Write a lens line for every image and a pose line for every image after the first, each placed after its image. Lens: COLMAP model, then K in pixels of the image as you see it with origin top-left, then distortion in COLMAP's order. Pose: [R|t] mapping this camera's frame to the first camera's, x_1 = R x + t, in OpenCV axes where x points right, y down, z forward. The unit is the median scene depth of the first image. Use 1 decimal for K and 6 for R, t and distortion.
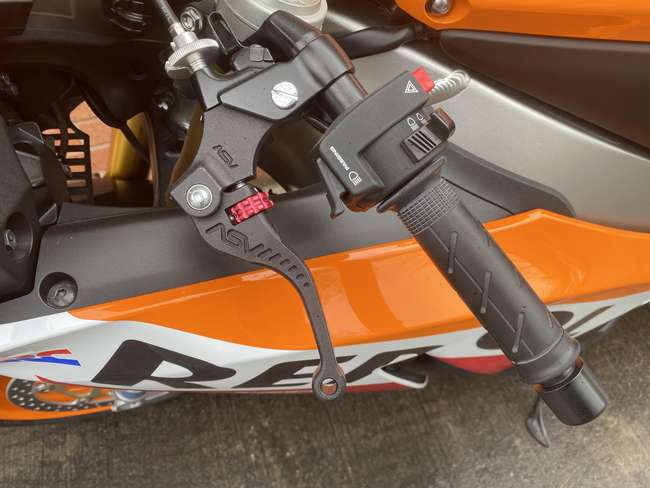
lens RADIAL K [[497.8, 0, 324.2], [0, 497.8, 246.0], [0, 0, 1]] dist [-0.007647, -0.001491]
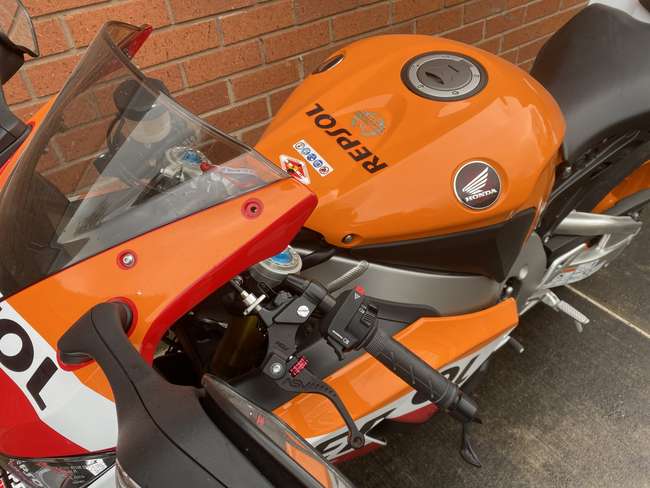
lens RADIAL K [[497.8, 0, 324.1], [0, 497.8, 242.6], [0, 0, 1]] dist [-0.007647, -0.001491]
pose [[0.945076, -0.227570, 0.234612, -0.276583], [0.269335, 0.948886, -0.164542, -0.131044], [-0.185175, 0.218694, 0.958062, -0.746967]]
